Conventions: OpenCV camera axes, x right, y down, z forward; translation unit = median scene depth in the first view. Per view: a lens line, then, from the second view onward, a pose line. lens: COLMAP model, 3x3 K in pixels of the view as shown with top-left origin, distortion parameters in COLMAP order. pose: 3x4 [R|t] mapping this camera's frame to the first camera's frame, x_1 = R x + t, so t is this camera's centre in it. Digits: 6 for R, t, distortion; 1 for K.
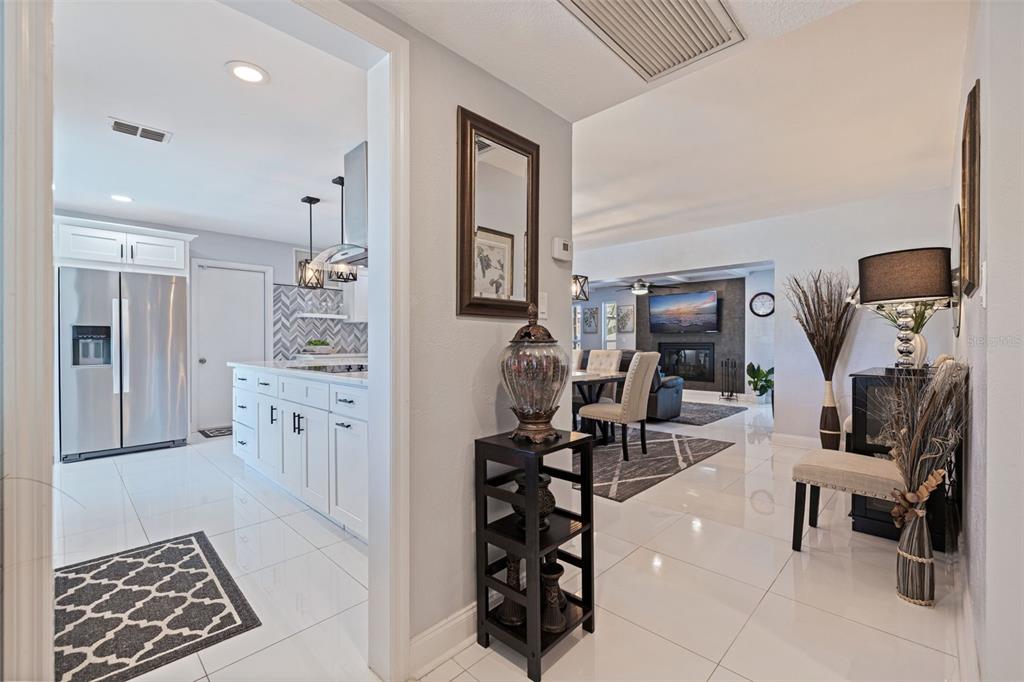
lens RADIAL K [[442.2, 0, 513.4], [0, 442.2, 338.6], [0, 0, 1]] dist [-0.000014, 0.000038]
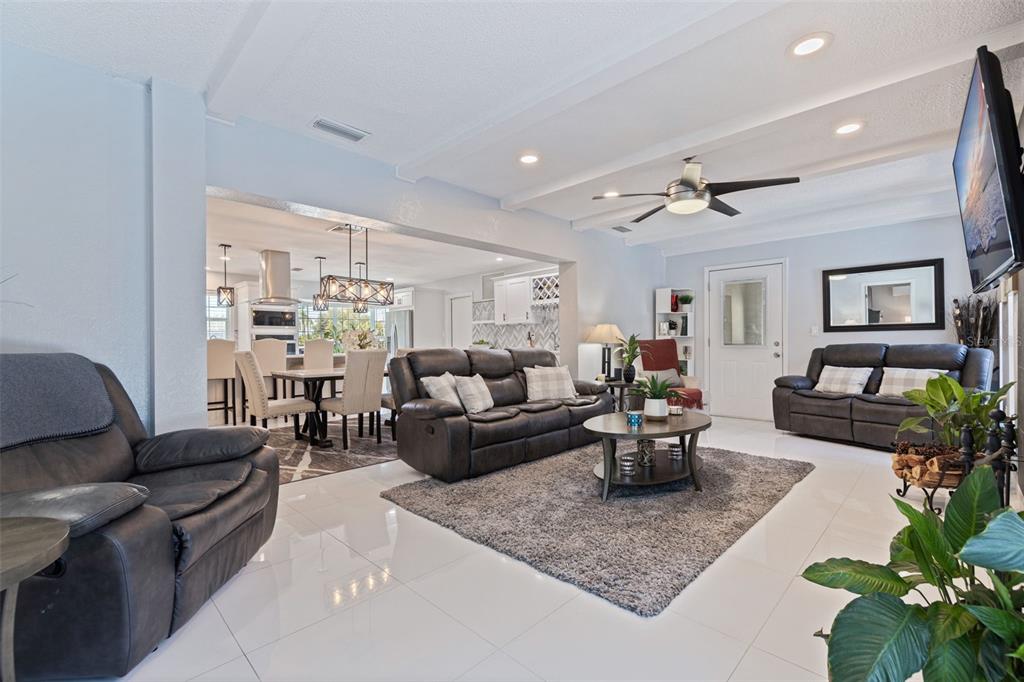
lens RADIAL K [[442.3, 0, 512.0], [0, 442.3, 341.0], [0, 0, 1]] dist [0.001399, 0.000075]
pose [[-0.017285, -0.010192, -0.999799, 0.713340], [0.019008, 0.999764, -0.010521, 0.016779], [0.999670, -0.019186, -0.017087, 0.882154]]
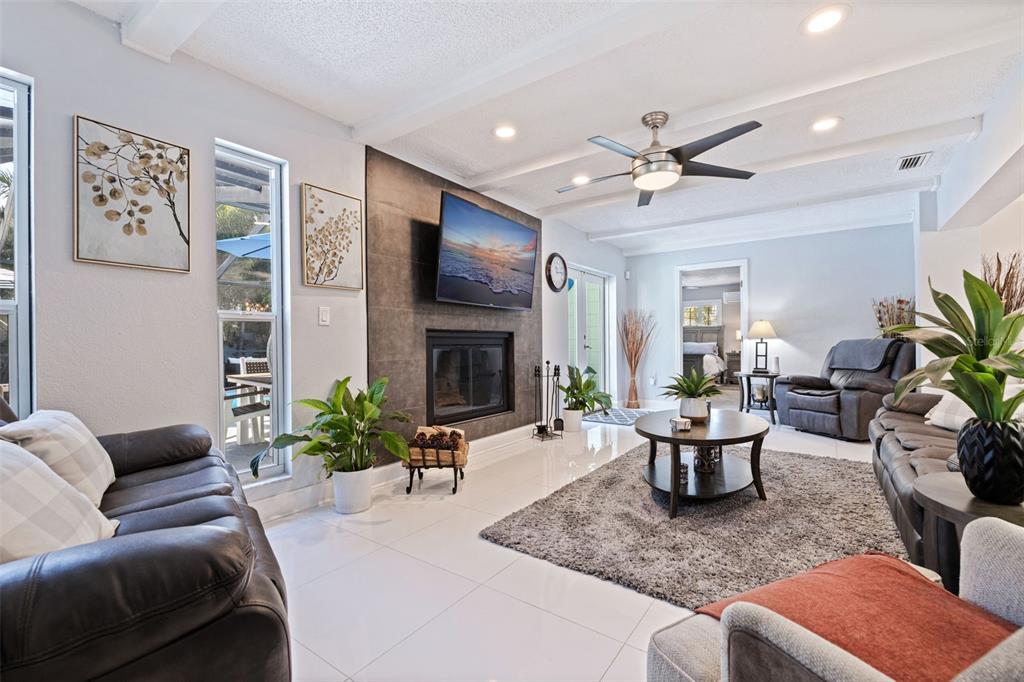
lens RADIAL K [[442.2, 0, 513.4], [0, 442.2, 338.6], [0, 0, 1]] dist [-0.000014, 0.000038]
pose [[-0.149014, 0.008560, 0.988798, -0.047120], [-0.007788, 0.999921, -0.009830, 0.024620], [-0.988804, -0.009166, -0.148936, 1.206081]]
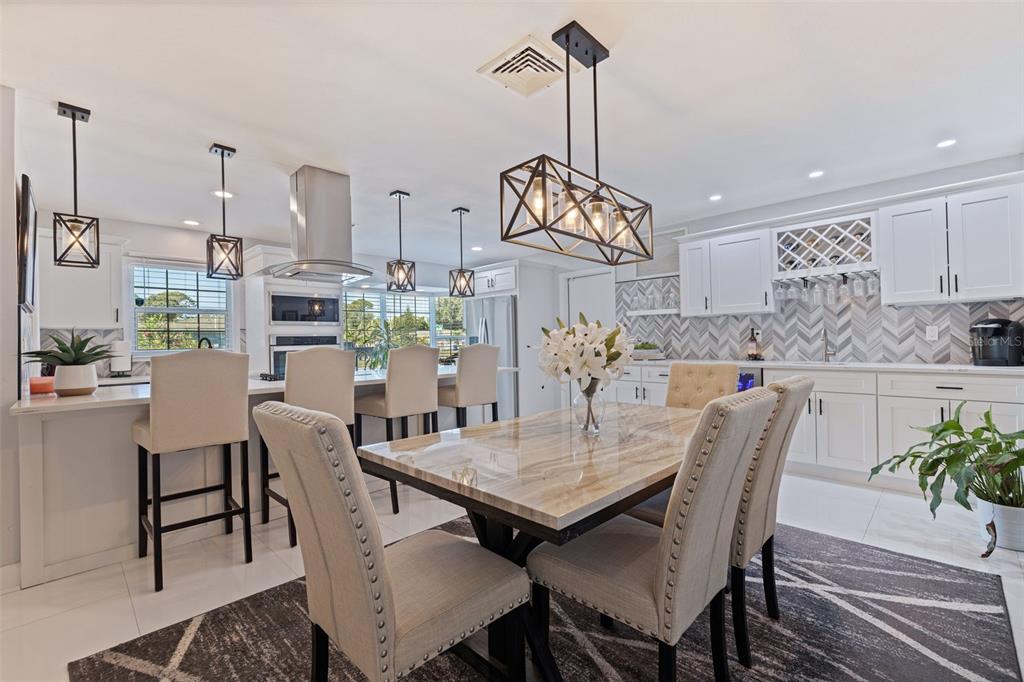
lens RADIAL K [[442.2, 0, 513.4], [0, 442.2, 338.6], [0, 0, 1]] dist [-0.000014, 0.000038]
pose [[-0.014198, -0.007910, -0.999868, 0.302848], [0.026749, 0.999608, -0.008288, -0.002791], [0.999541, -0.026863, -0.013981, 0.606446]]
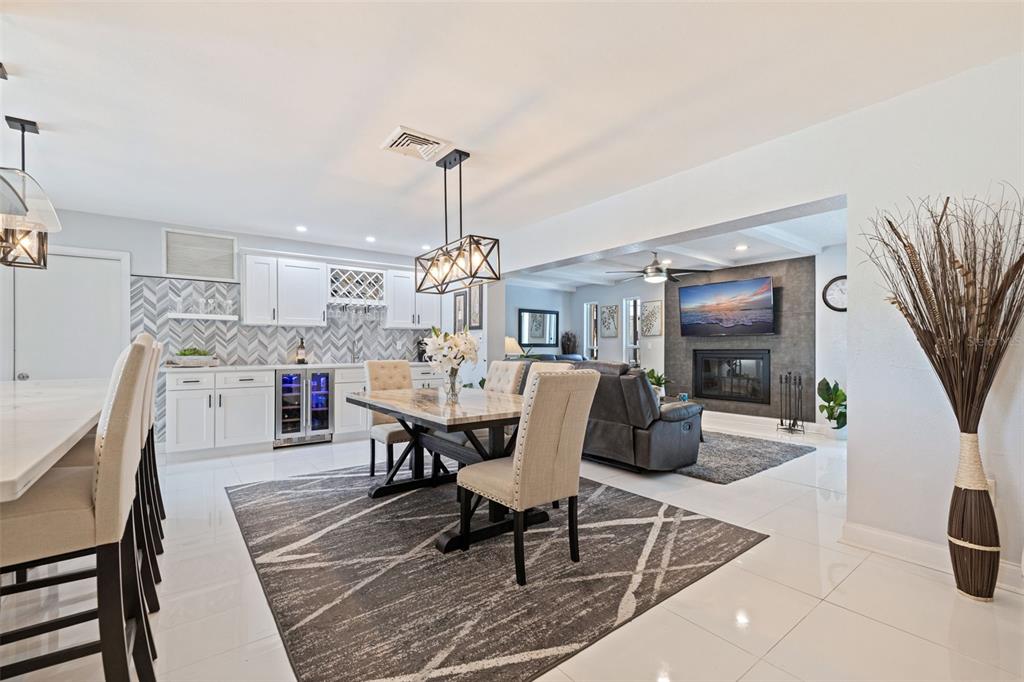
lens RADIAL K [[444.2, 0, 515.7], [0, 444.2, 344.9], [0, 0, 1]] dist [0.001069, -0.000044]
pose [[0.989379, -0.004956, -0.145272, 0.171051], [0.004893, 0.999988, -0.000786, 0.000526], [0.145274, 0.000066, 0.989391, 0.258918]]
